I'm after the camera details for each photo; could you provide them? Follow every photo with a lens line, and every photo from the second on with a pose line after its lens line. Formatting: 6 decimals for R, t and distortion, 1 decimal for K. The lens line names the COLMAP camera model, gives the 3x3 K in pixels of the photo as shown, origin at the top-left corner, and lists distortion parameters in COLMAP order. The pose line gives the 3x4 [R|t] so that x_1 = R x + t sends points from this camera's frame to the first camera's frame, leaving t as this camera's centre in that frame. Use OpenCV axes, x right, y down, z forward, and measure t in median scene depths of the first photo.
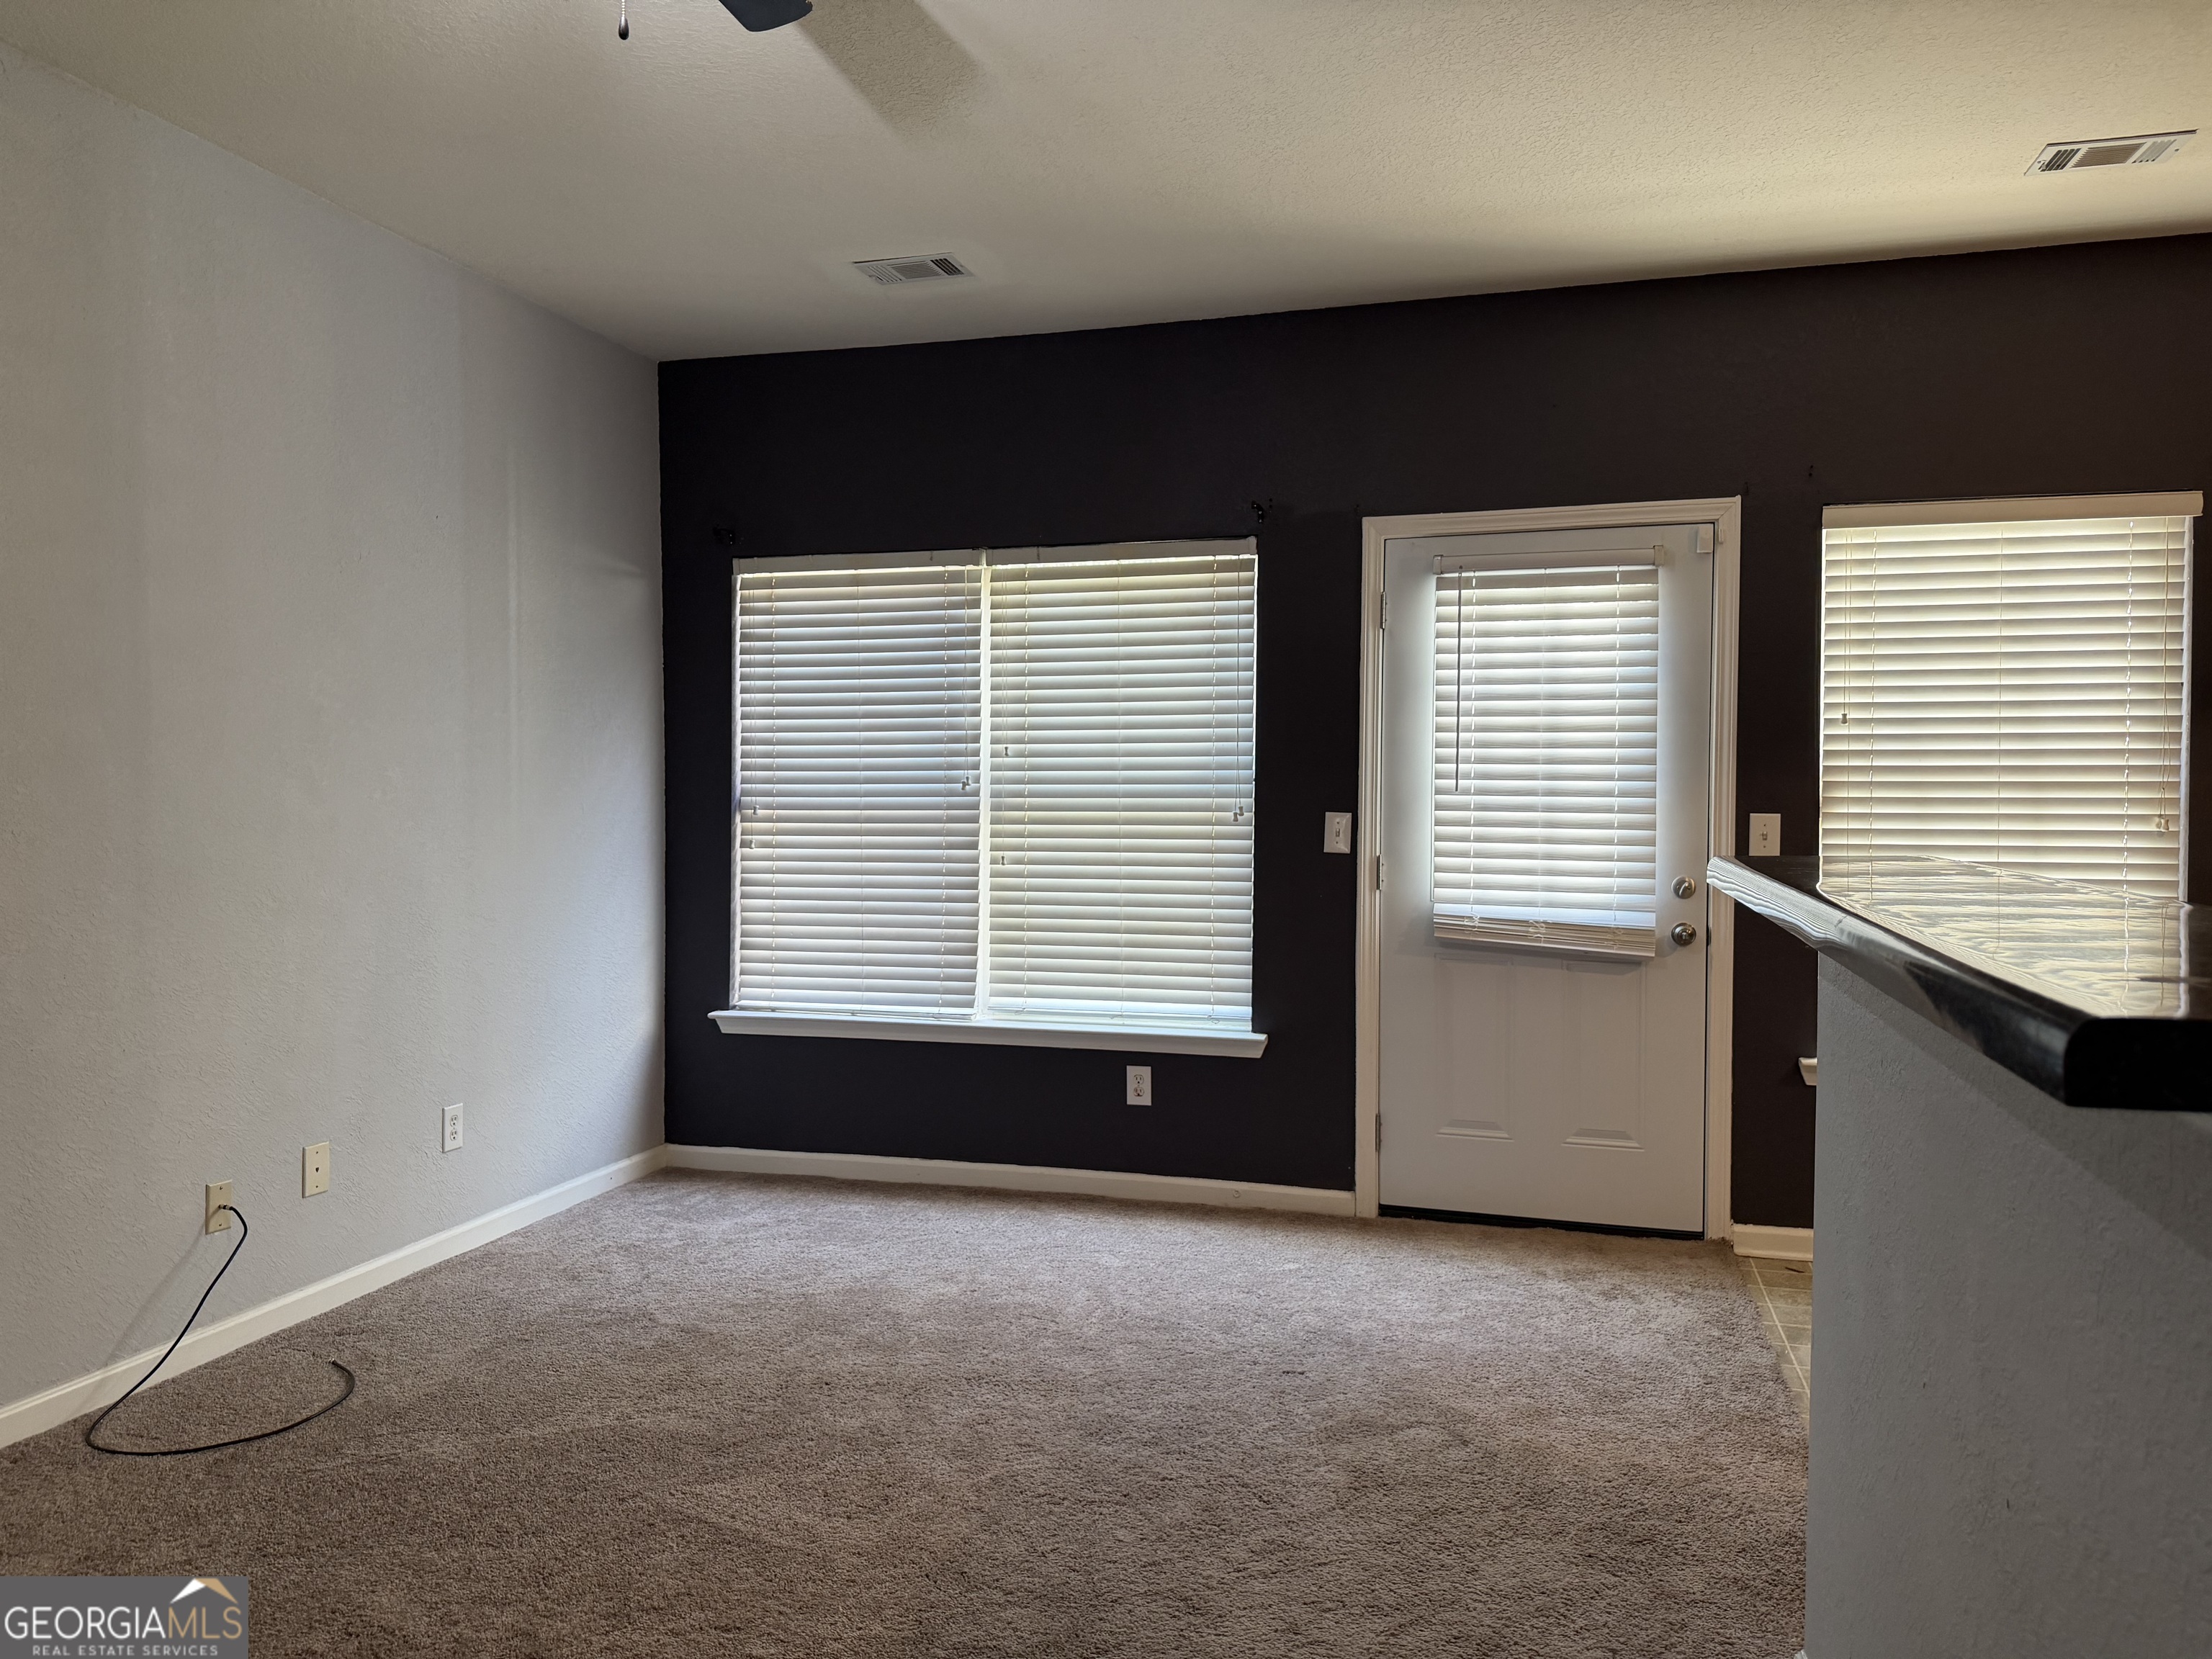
lens RADIAL K [[1549.9, 0, 1099.9], [0, 1549.9, 836.2], [0, 0, 1]] dist [0.003807, -0.000215]
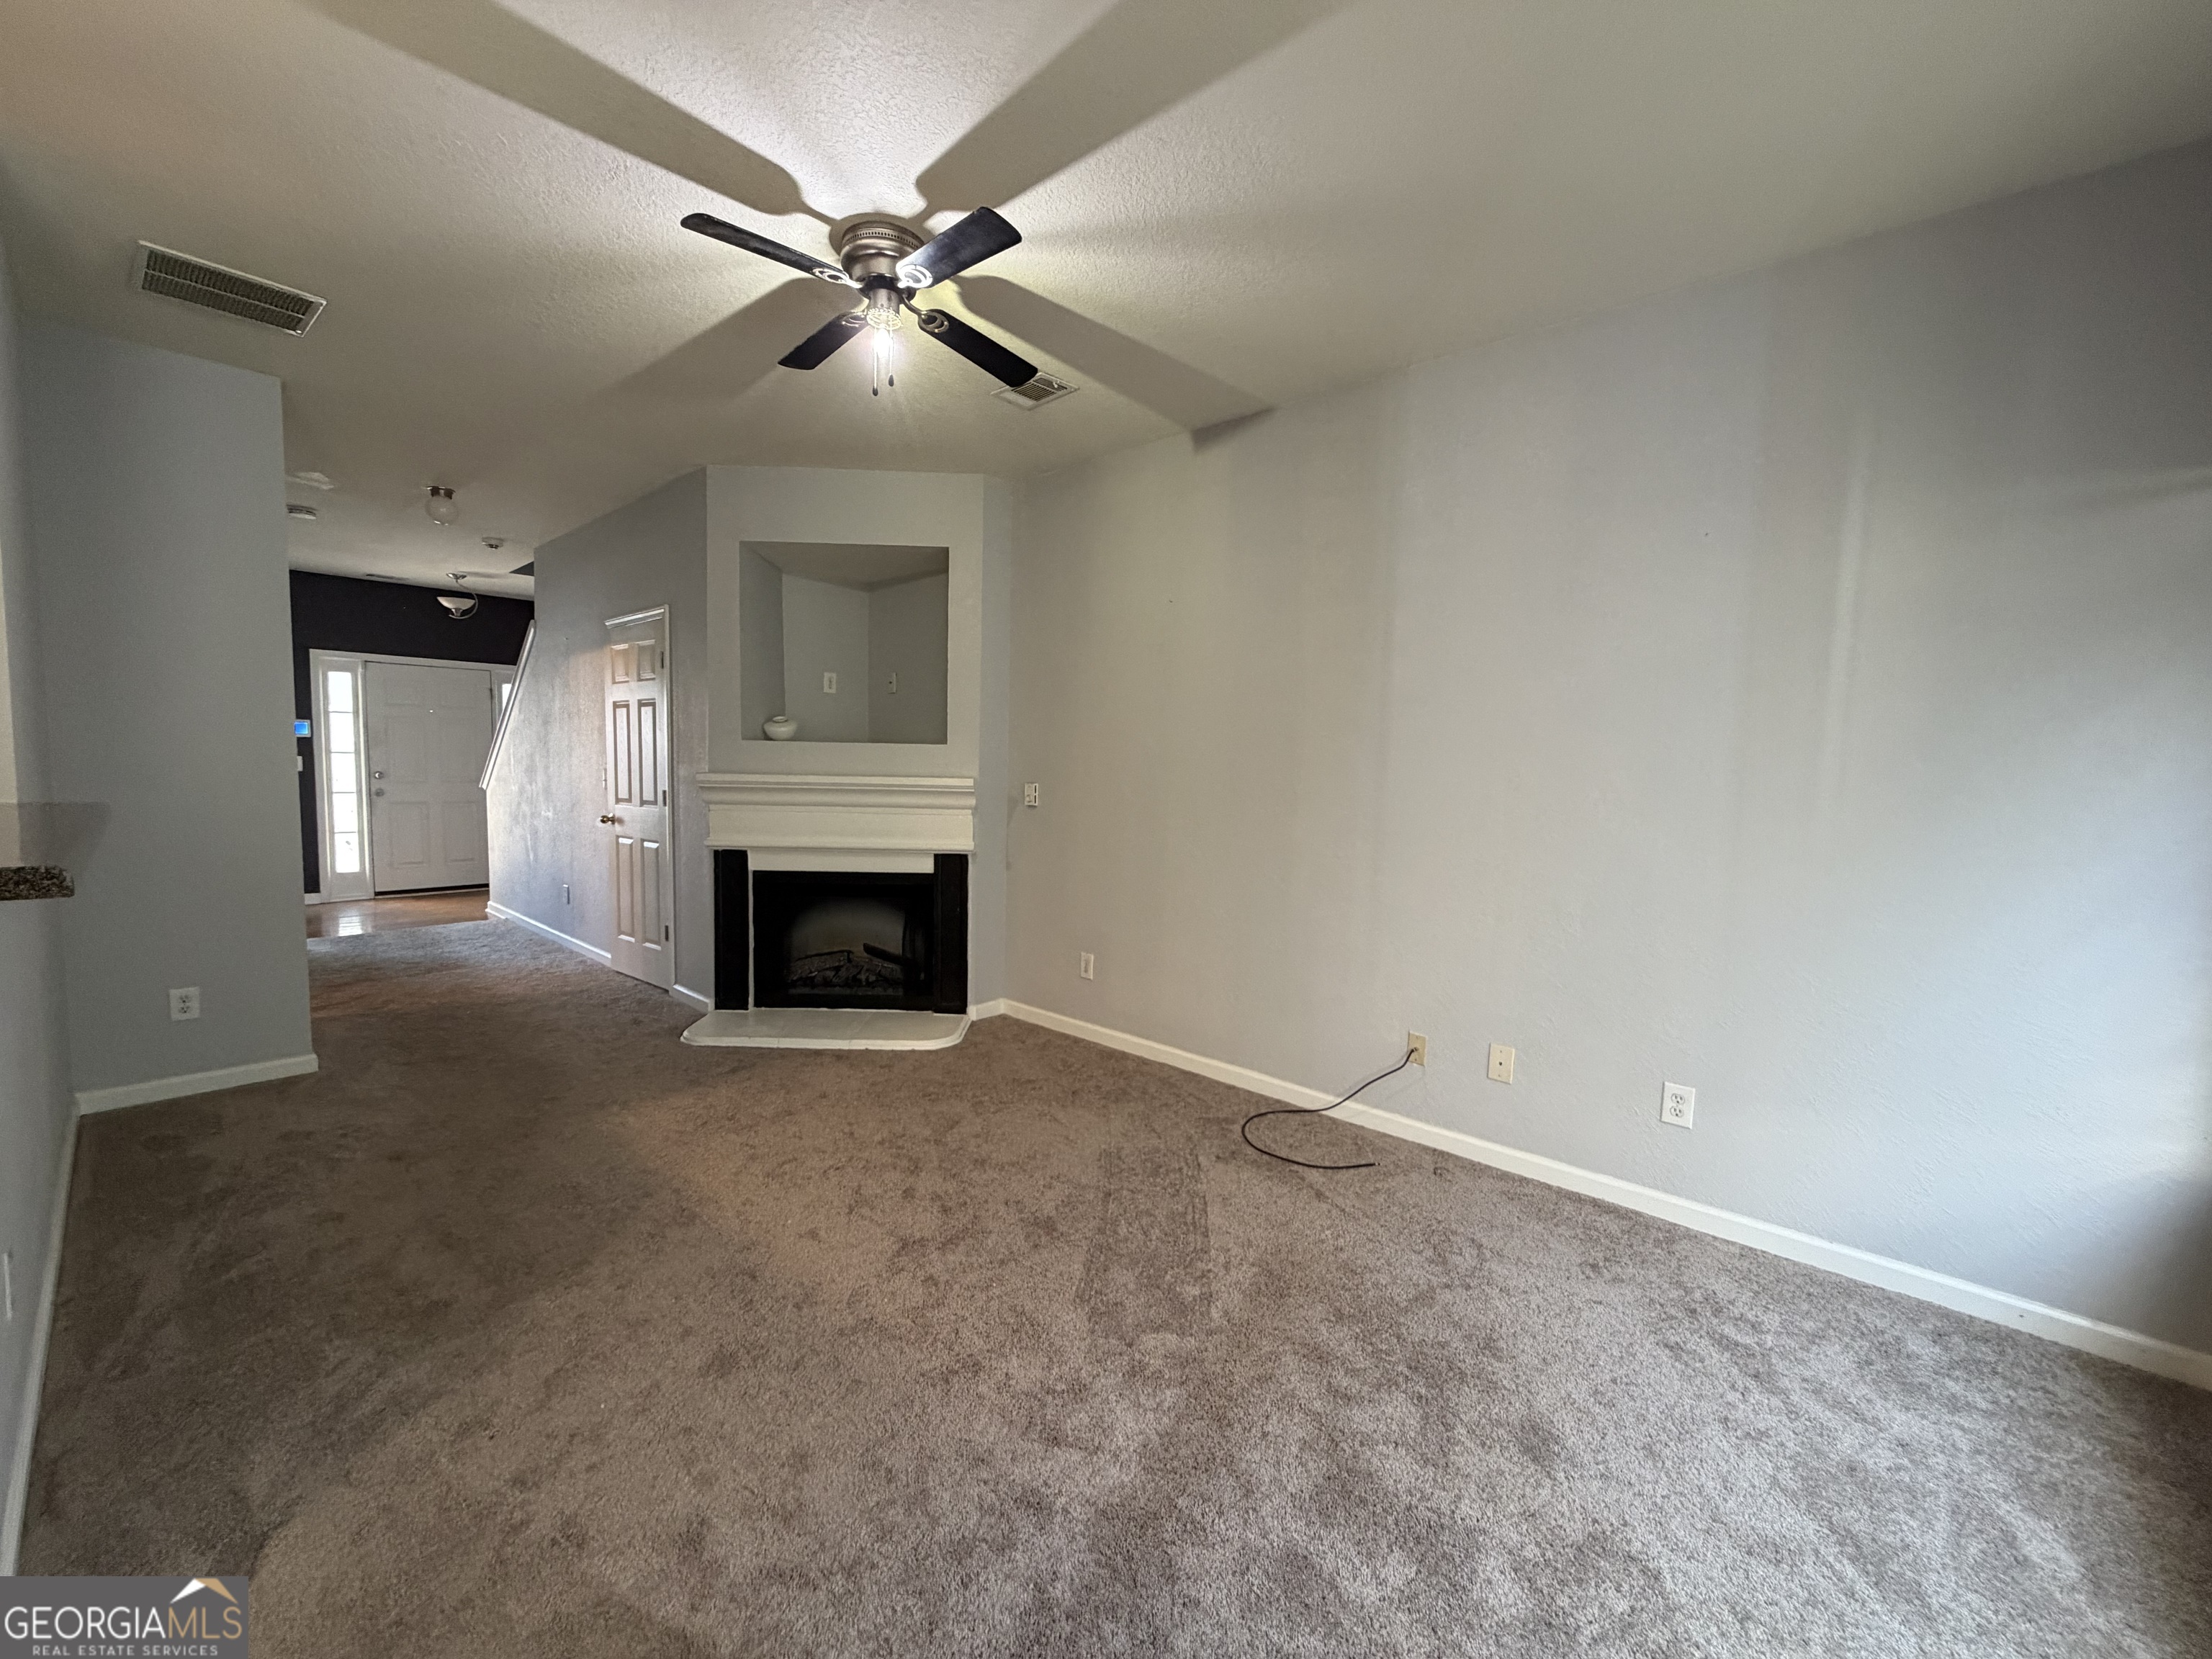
lens RADIAL K [[882.8, 0, 1101.7], [0, 882.8, 819.0], [0, 0, 1]] dist [0.002028, 0.000382]
pose [[-0.446703, 0.052698, -0.893129, 0.249958], [-0.041014, 0.996008, 0.079282, -0.035949], [0.893742, 0.072046, -0.442758, 0.743450]]
